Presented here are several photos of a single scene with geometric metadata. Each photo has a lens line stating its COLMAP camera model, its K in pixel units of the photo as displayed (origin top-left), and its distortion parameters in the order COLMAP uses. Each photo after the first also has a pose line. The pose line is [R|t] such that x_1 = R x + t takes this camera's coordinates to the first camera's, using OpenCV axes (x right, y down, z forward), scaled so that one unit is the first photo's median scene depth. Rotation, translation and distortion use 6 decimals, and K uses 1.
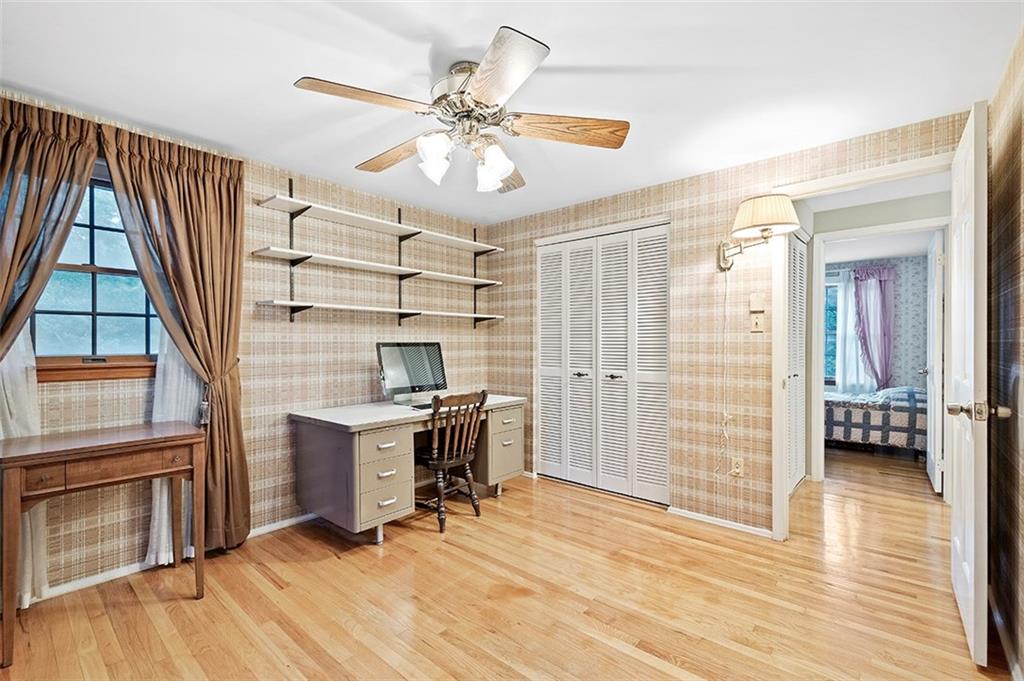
lens RADIAL K [[451.7, 0, 515.0], [0, 451.7, 343.7], [0, 0, 1]] dist [0.000246, -0.000103]
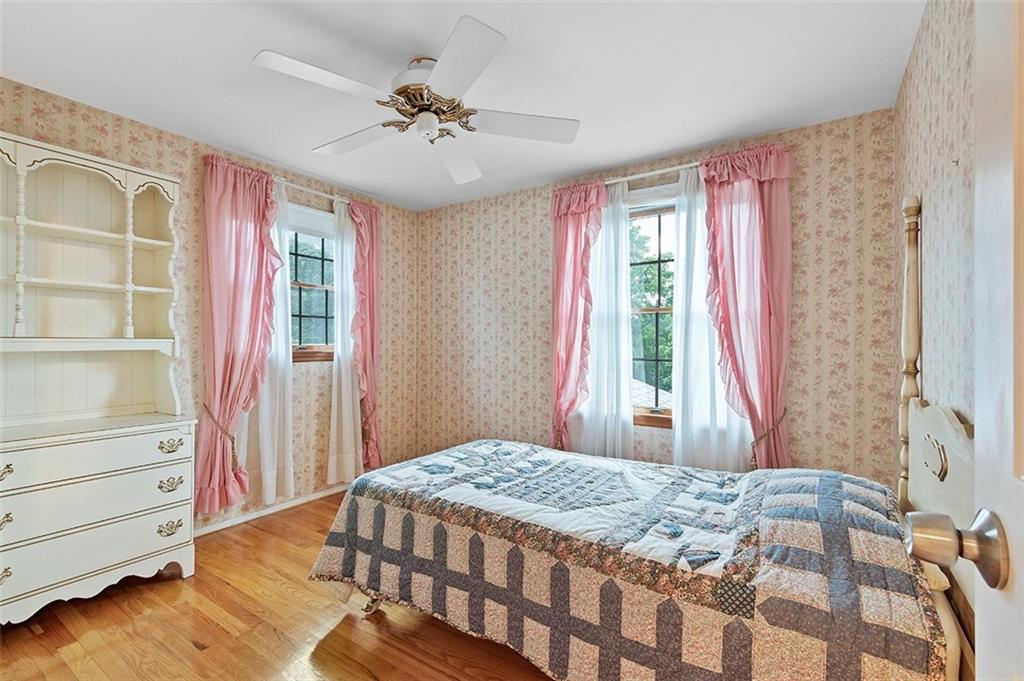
lens RADIAL K [[451.7, 0, 509.6], [0, 451.7, 341.1], [0, 0, 1]] dist [0.000246, -0.000103]
pose [[0.993296, 0.002181, 0.115582, 0.534394], [-0.002078, 0.999997, -0.001005, 0.007053], [-0.115584, 0.000758, 0.993297, 0.616981]]
